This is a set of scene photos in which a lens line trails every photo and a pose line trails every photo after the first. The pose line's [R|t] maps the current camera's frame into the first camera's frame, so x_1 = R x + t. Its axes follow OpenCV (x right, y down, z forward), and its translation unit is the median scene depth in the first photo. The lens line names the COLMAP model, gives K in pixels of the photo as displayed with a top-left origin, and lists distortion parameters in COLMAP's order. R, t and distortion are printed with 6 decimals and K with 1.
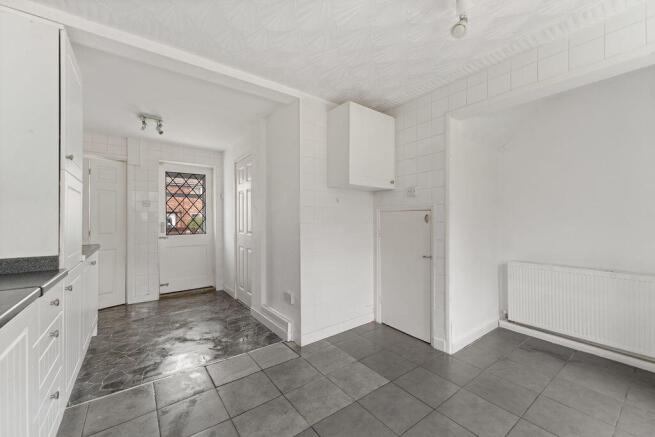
lens RADIAL K [[264.9, 0, 326.2], [0, 264.9, 219.5], [0, 0, 1]] dist [-0.011597, 0.000563]
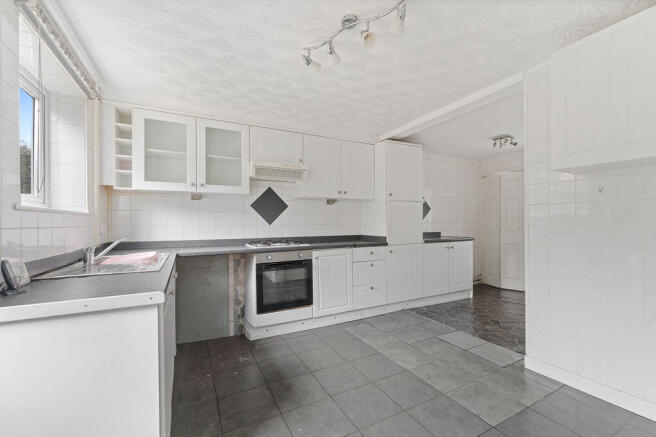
lens RADIAL K [[265.3, 0, 325.3], [0, 265.3, 221.4], [0, 0, 1]] dist [-0.011597, 0.000563]
pose [[-0.163742, 0.001823, -0.986502, 1.072595], [0.013112, 0.999914, -0.000329, -0.007168], [0.986416, -0.012989, -0.163751, 0.621919]]
